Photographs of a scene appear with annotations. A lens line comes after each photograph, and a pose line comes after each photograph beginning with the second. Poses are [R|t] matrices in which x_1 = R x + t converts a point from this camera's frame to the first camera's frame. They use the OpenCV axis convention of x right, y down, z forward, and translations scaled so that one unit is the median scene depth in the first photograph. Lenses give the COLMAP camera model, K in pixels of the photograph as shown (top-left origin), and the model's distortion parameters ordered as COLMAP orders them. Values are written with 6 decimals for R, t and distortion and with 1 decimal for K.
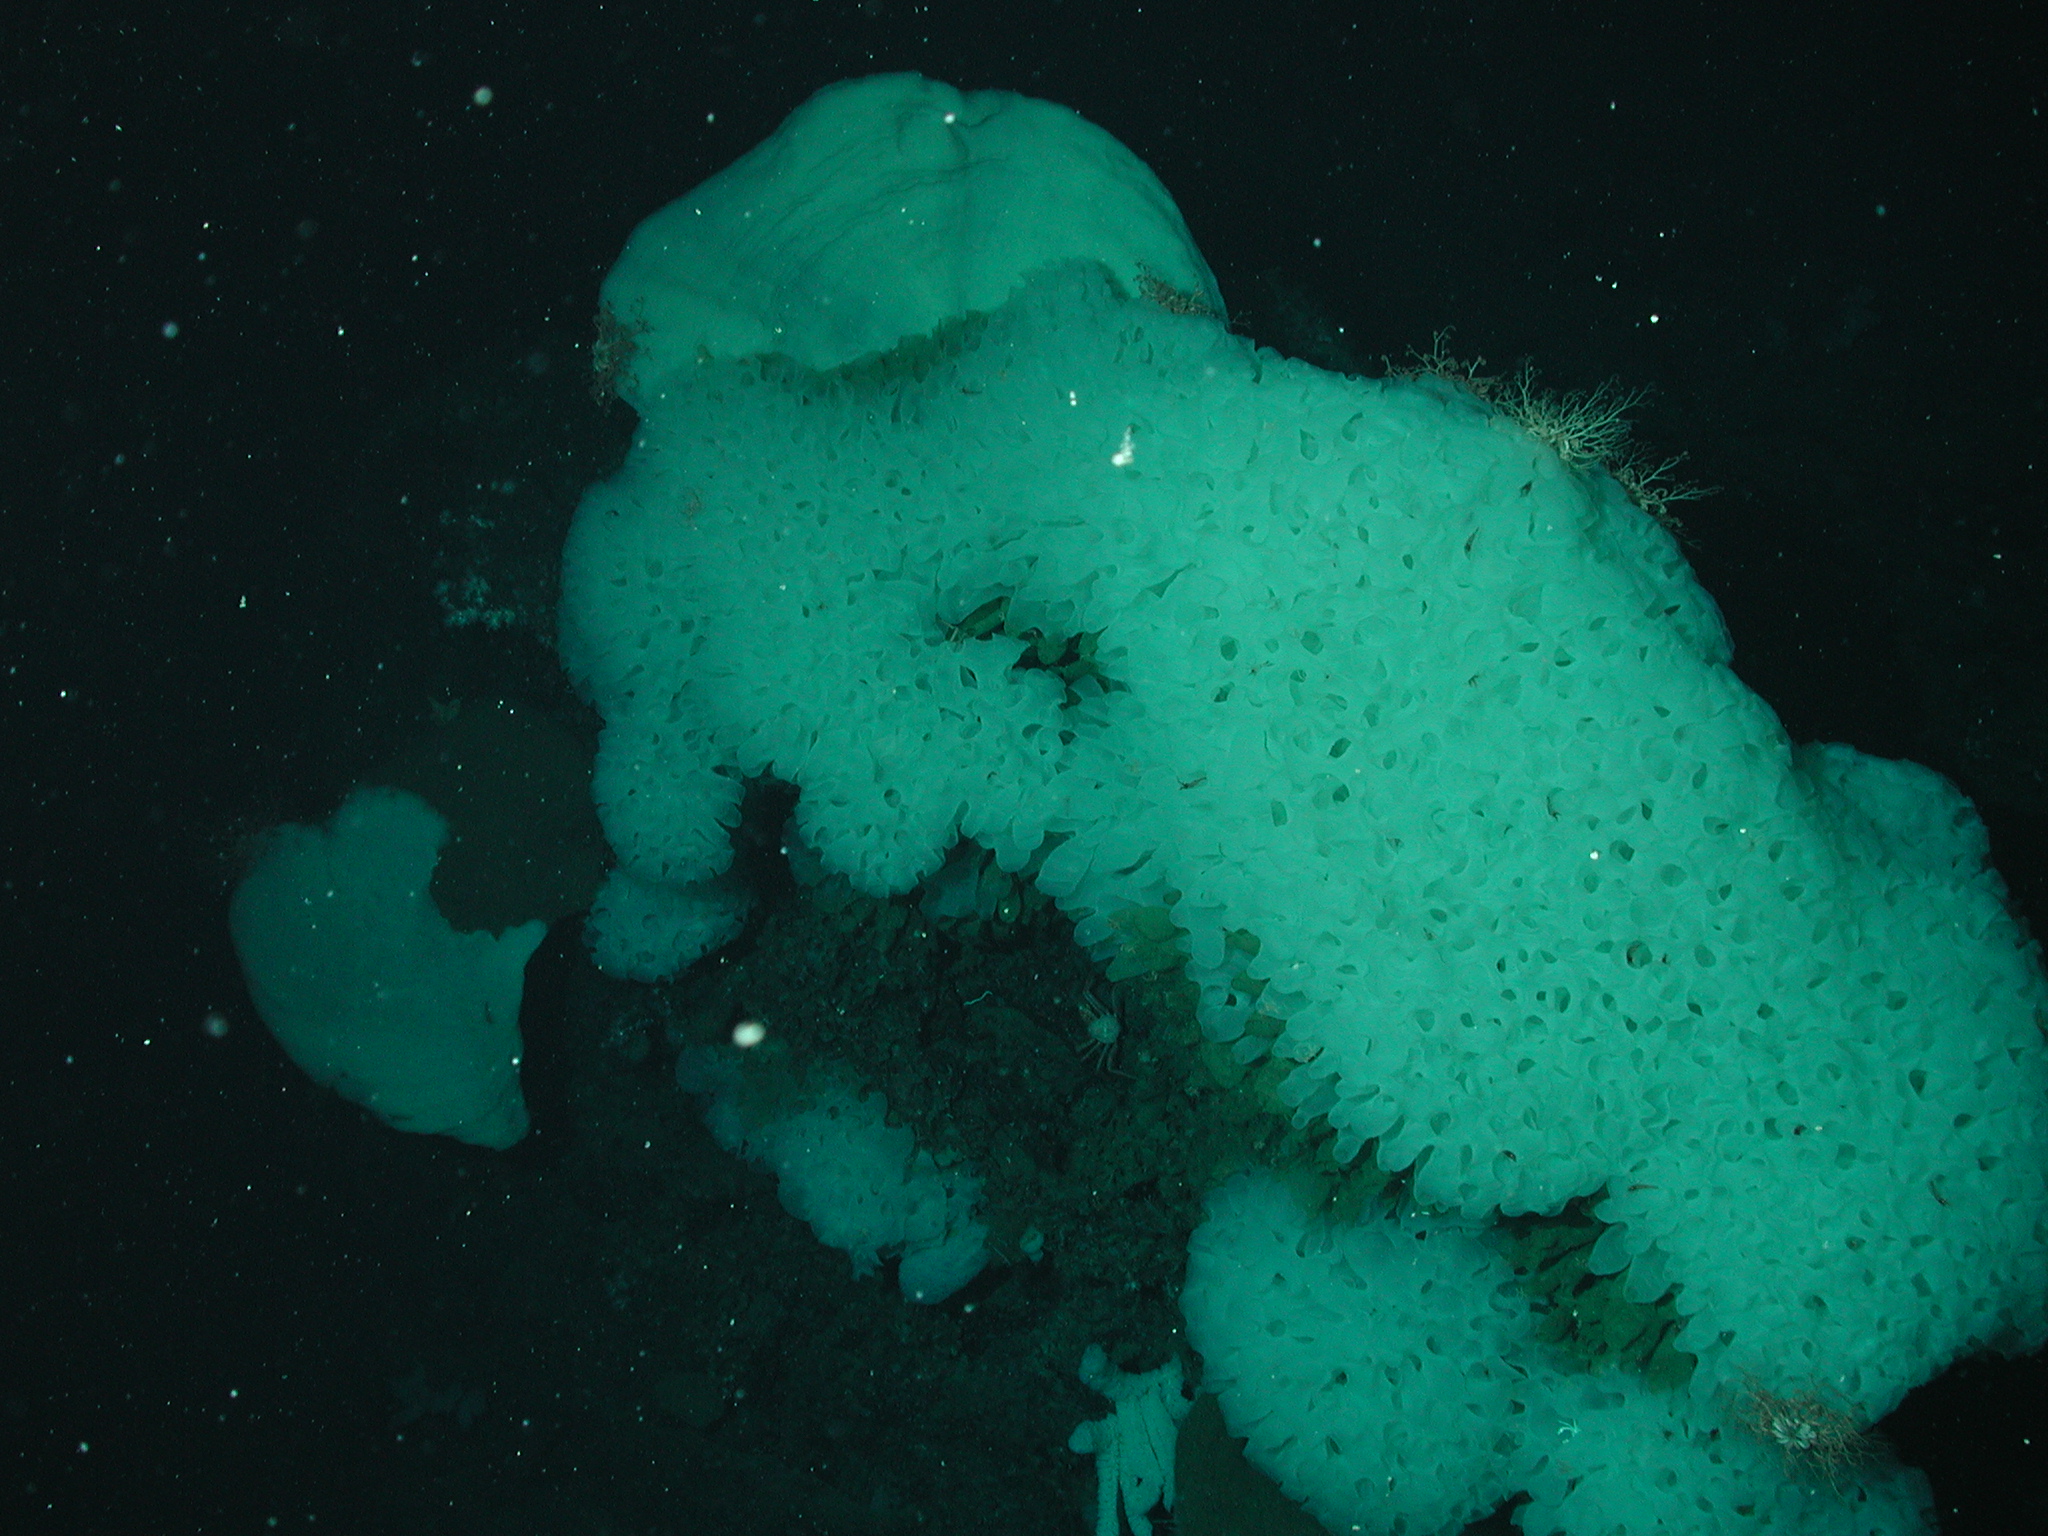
lens RADIAL K [[2284.6, 0, 1028.0], [0, 2284.6, 794.6], [0, 0, 1]] dist [-0.073463, 0.082659]
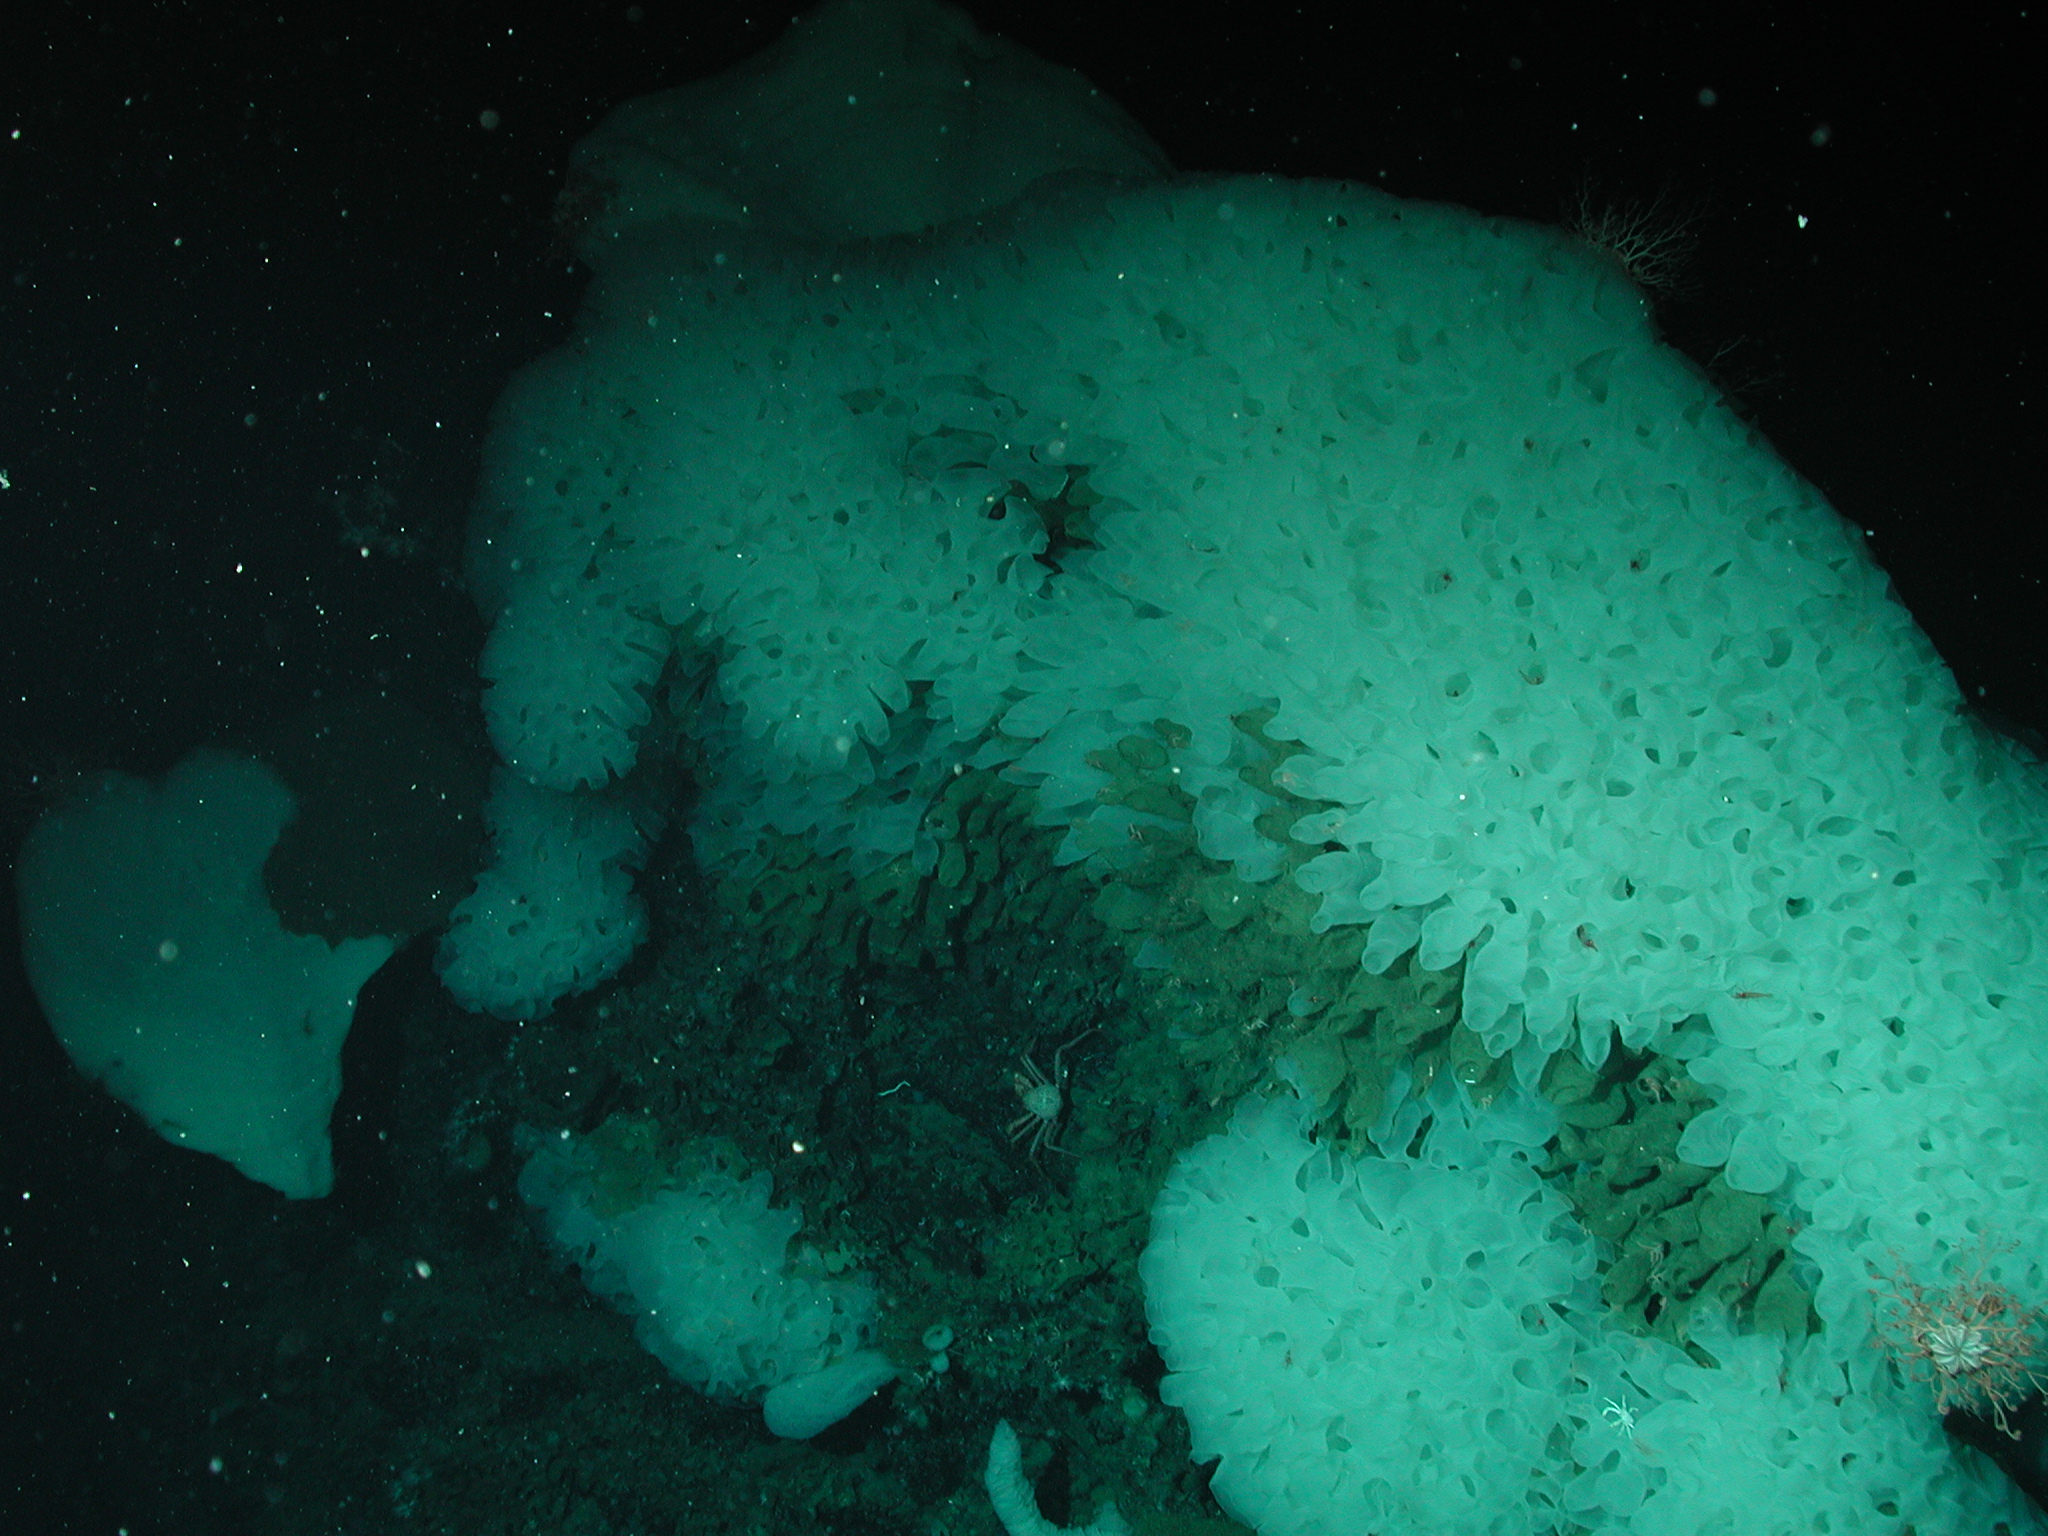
lens RADIAL K [[2284.6, 0, 1028.0], [0, 2284.6, 794.6], [0, 0, 1]] dist [-0.073463, 0.082659]
pose [[0.995652, 0.087027, 0.033220, -0.012167], [-0.071407, 0.942062, -0.327749, 0.338076], [-0.059818, 0.323952, 0.944181, 0.217332]]
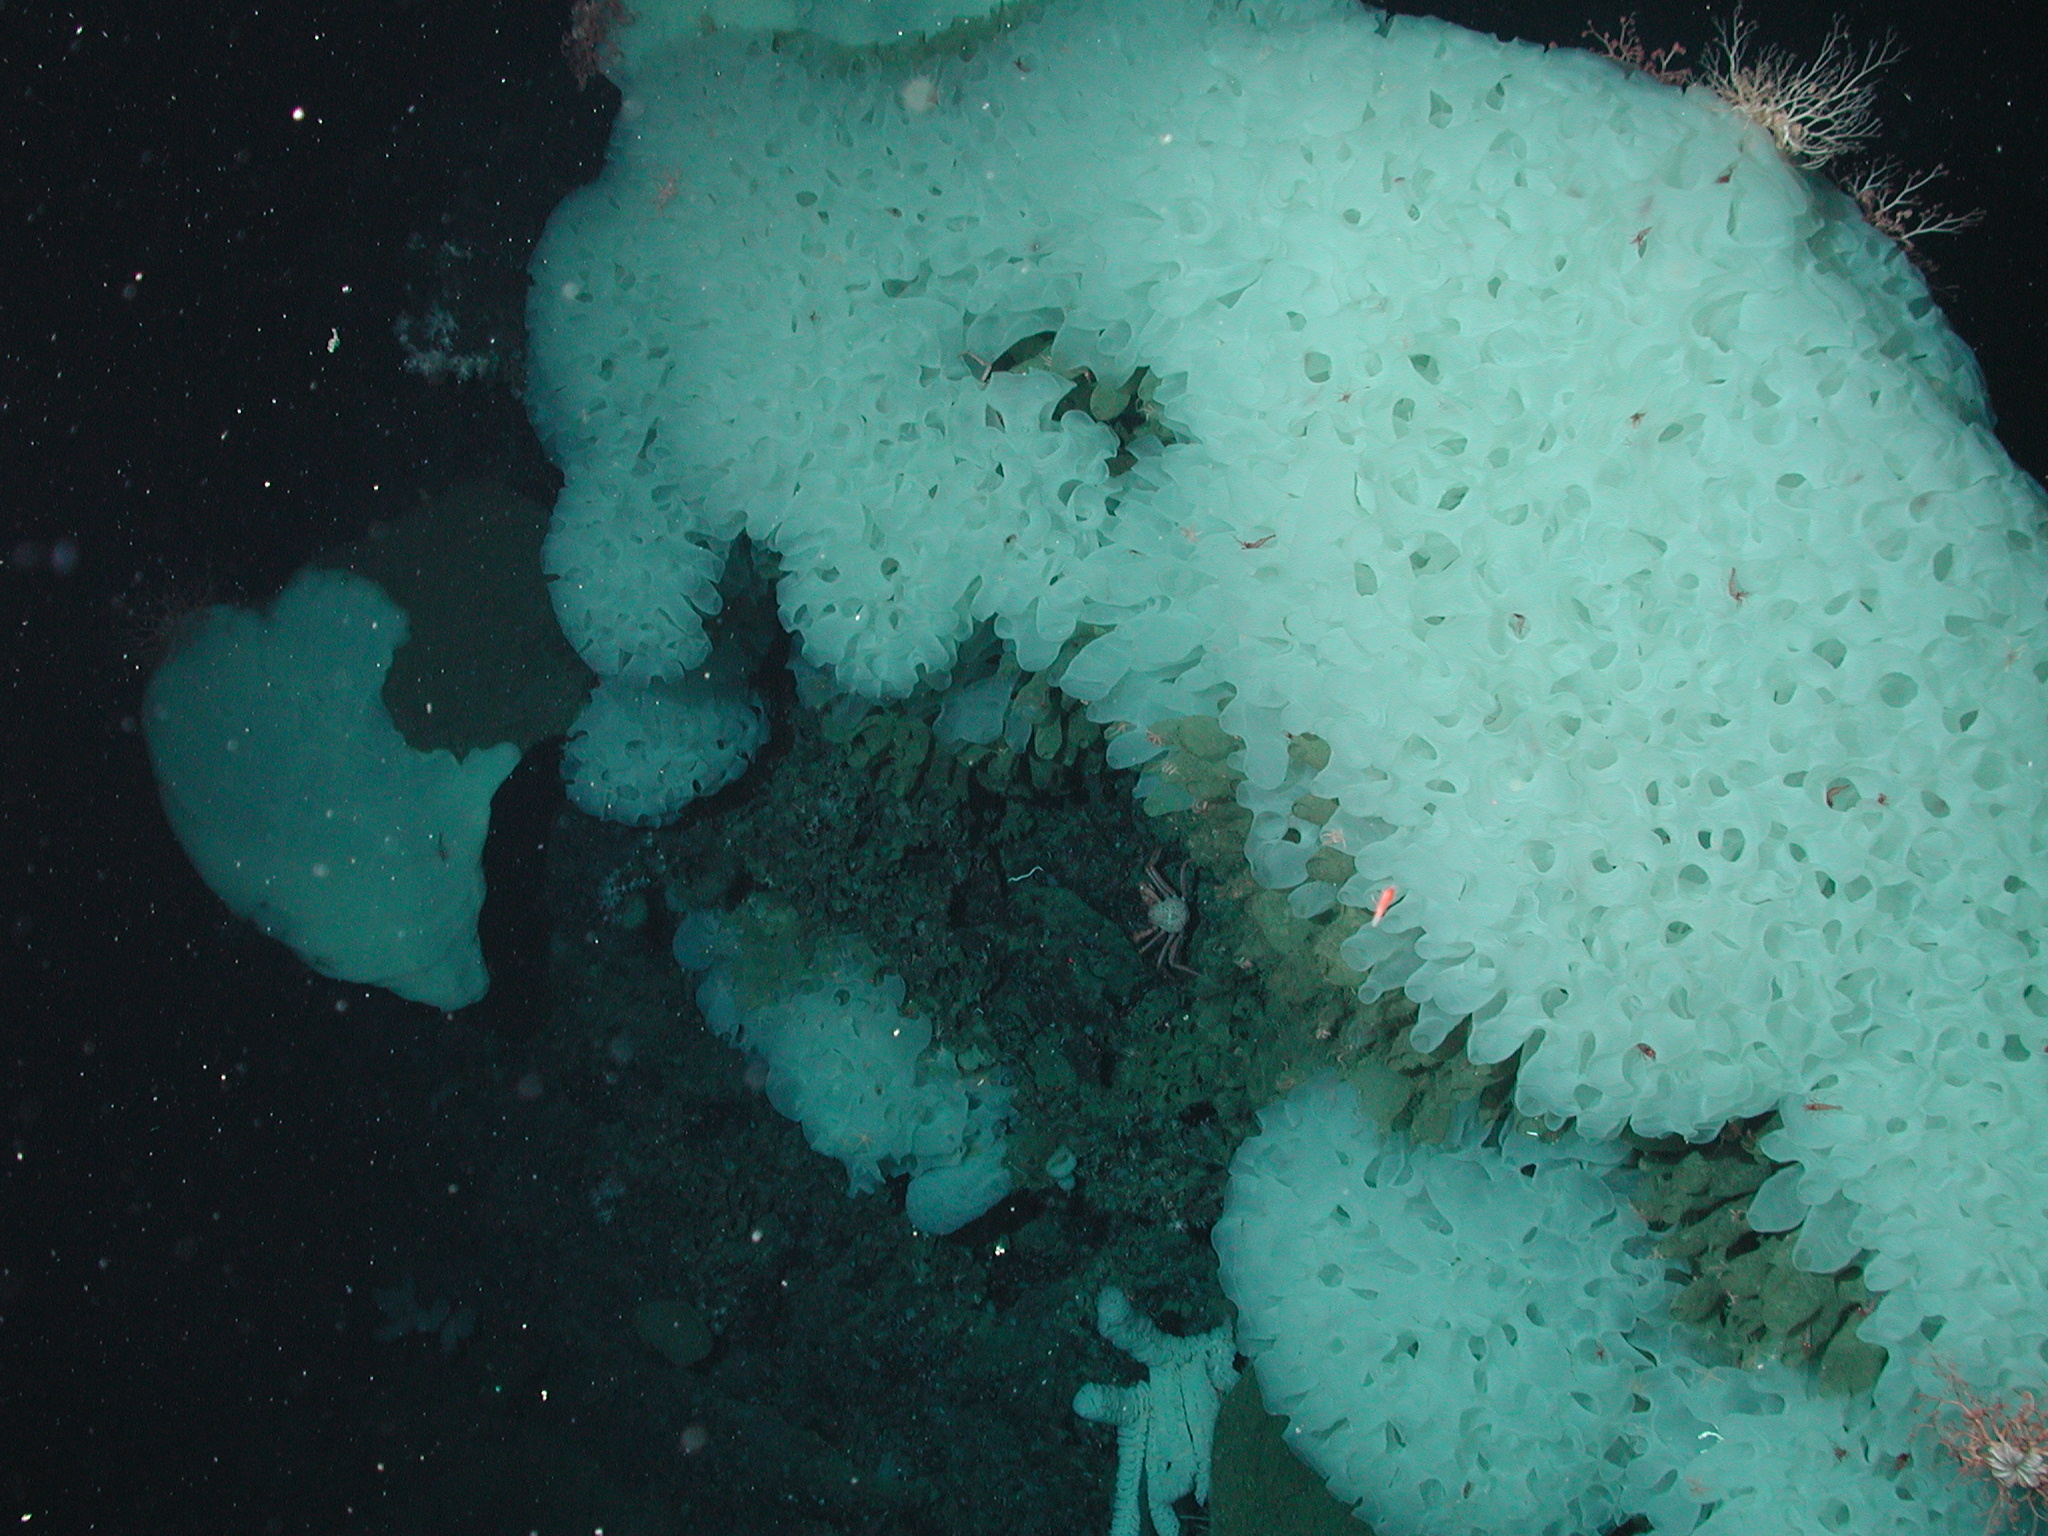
lens RADIAL K [[2284.6, 0, 1028.0], [0, 2284.6, 794.6], [0, 0, 1]] dist [-0.073463, 0.082659]
pose [[0.994588, 0.064710, -0.081285, 0.058628], [-0.064756, 0.997899, 0.002078, 0.076312], [0.081249, 0.003197, 0.996689, 0.220631]]
